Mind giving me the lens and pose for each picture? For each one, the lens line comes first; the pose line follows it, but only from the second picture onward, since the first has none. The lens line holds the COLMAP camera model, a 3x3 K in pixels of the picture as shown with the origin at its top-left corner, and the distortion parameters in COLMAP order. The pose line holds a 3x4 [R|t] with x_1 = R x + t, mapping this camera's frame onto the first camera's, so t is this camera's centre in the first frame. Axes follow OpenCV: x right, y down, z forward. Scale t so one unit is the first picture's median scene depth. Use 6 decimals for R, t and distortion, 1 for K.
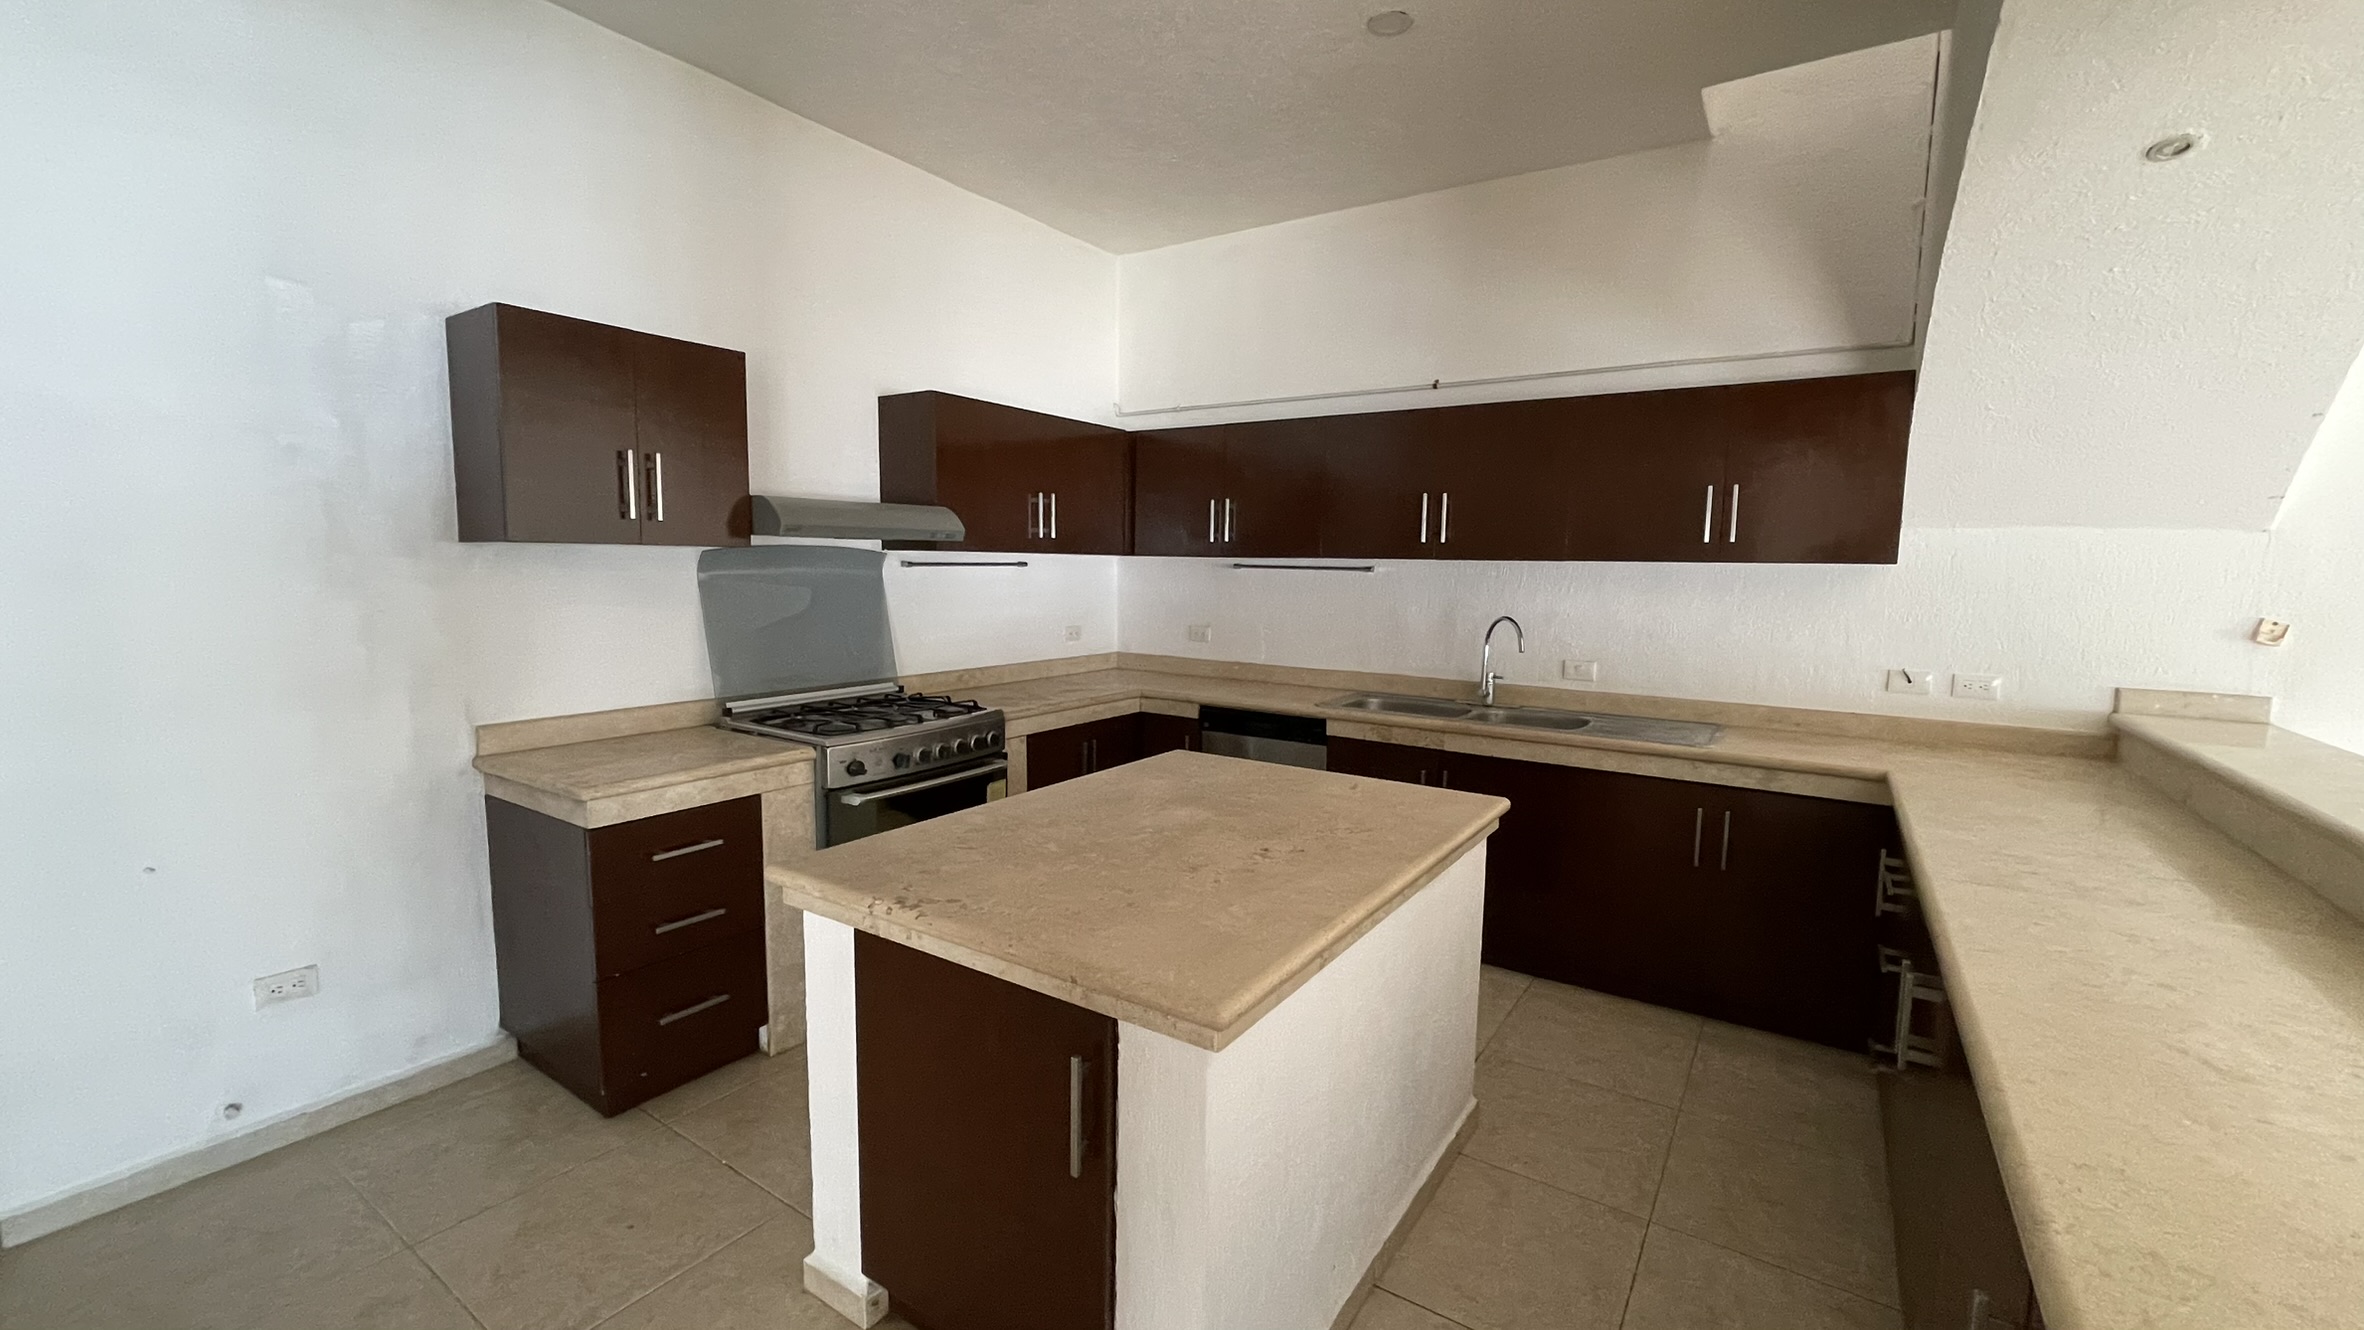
lens RADIAL K [[955.3, 0, 1172.9], [0, 955.3, 664.2], [0, 0, 1]] dist [-0.003894, 0.000574]
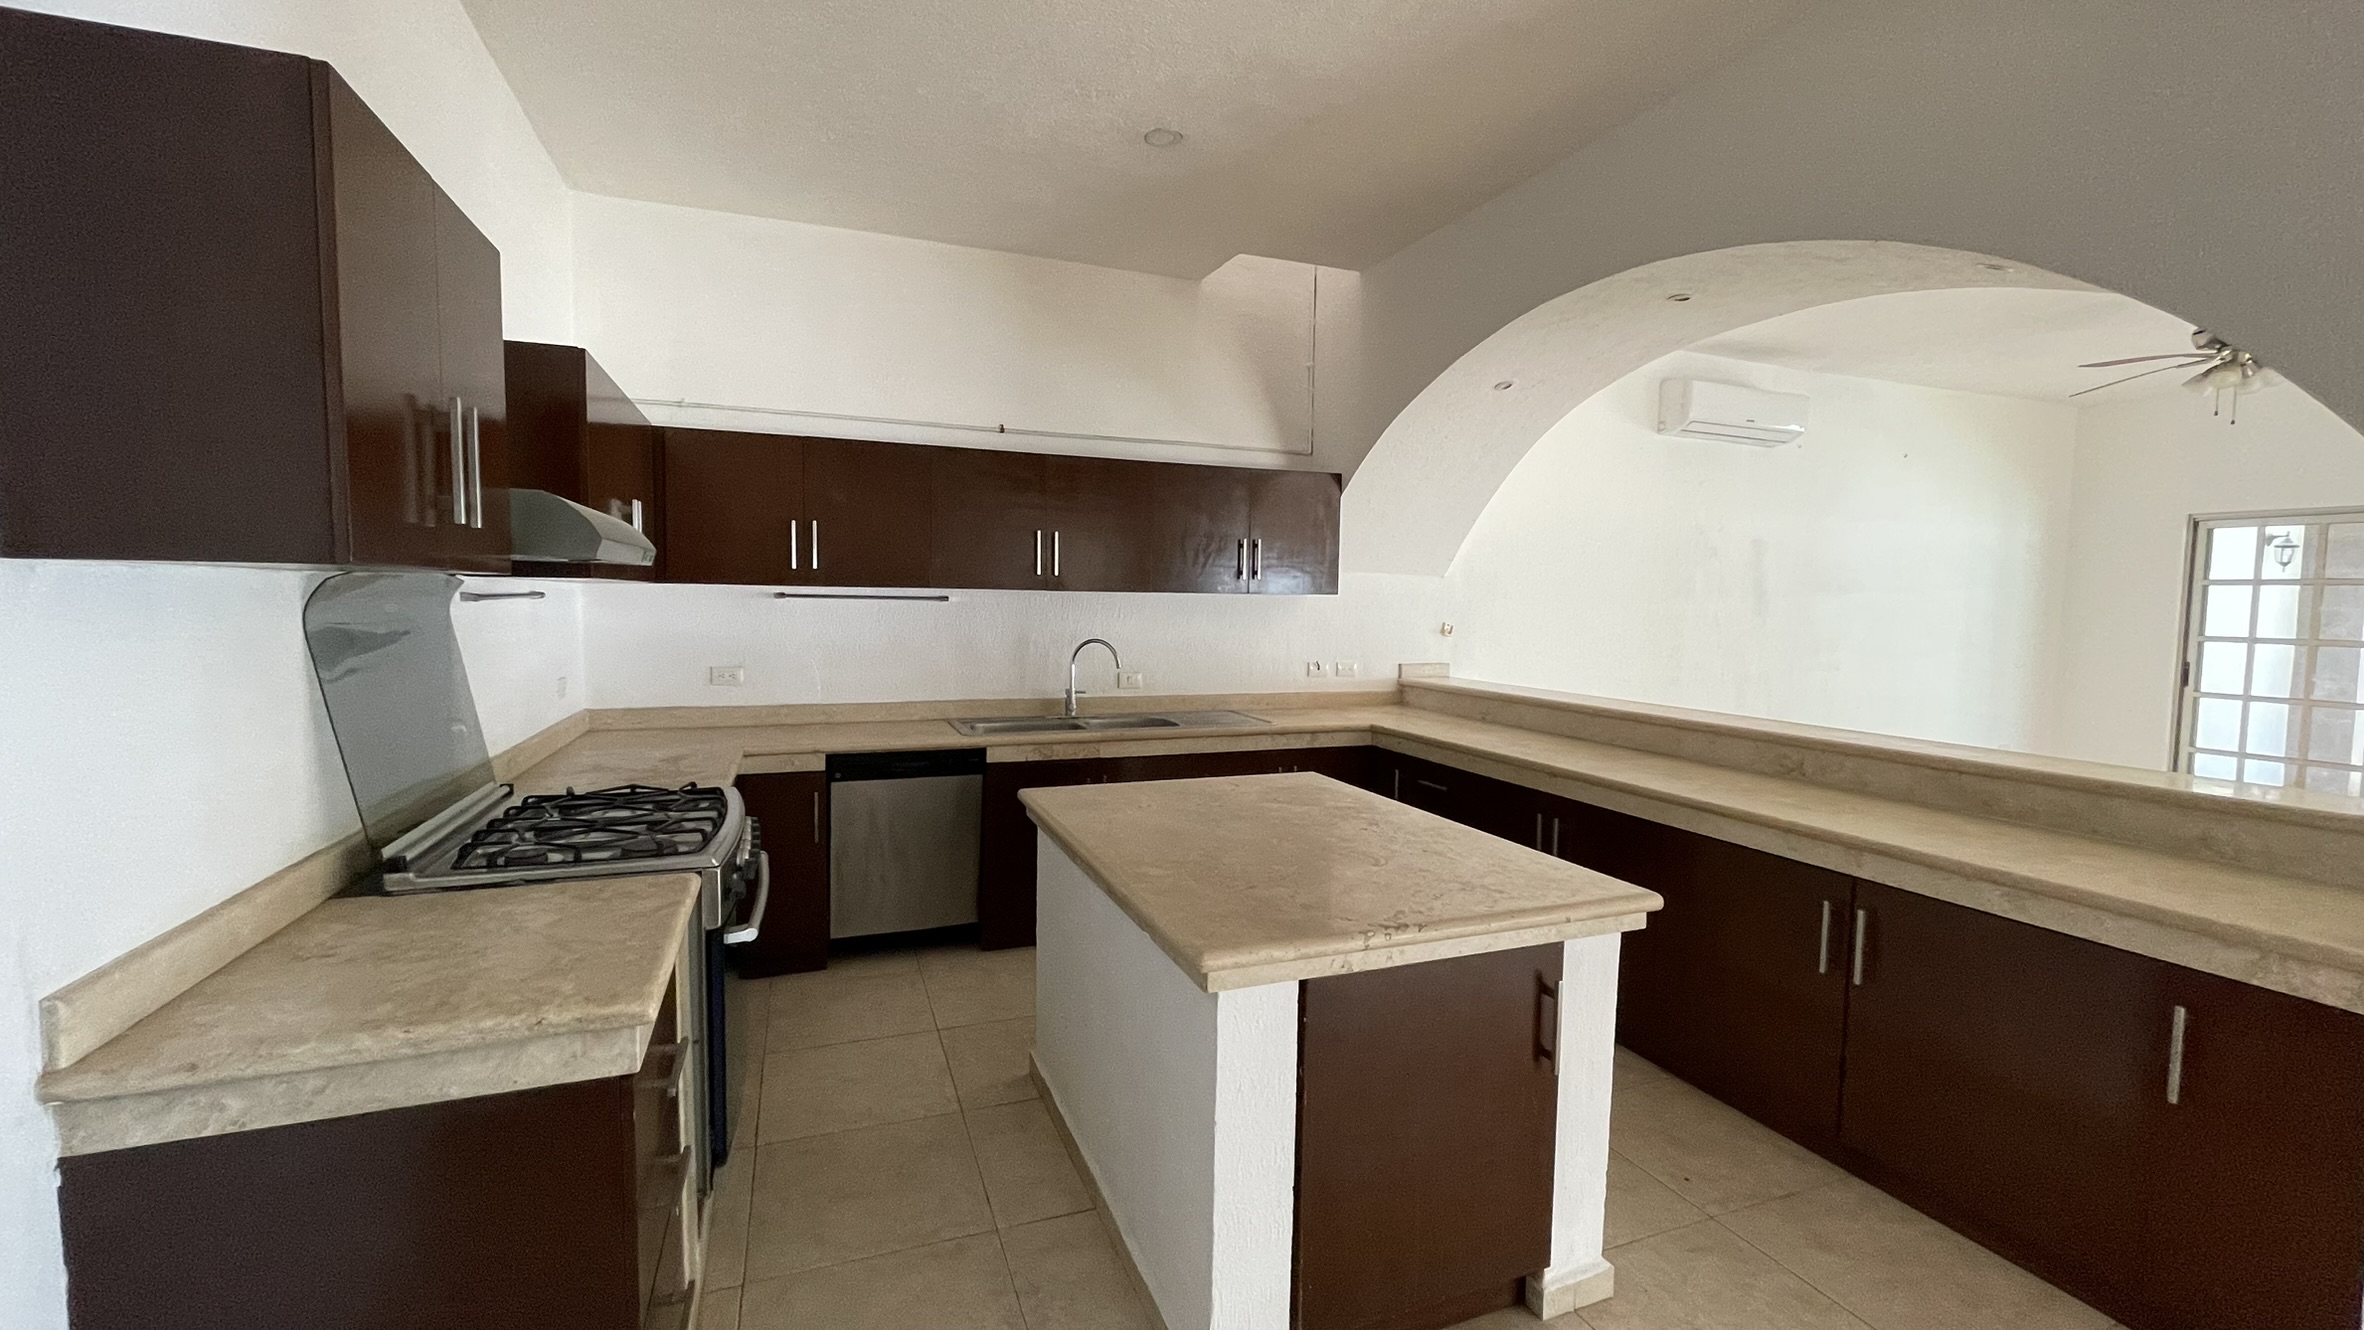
lens RADIAL K [[955.3, 0, 1168.8], [0, 955.3, 662.1], [0, 0, 1]] dist [-0.003894, 0.000574]
pose [[0.573127, -0.060651, 0.817219, -0.627762], [0.082096, 0.996490, 0.016381, -0.037674], [-0.815344, 0.057702, 0.576094, 0.287559]]
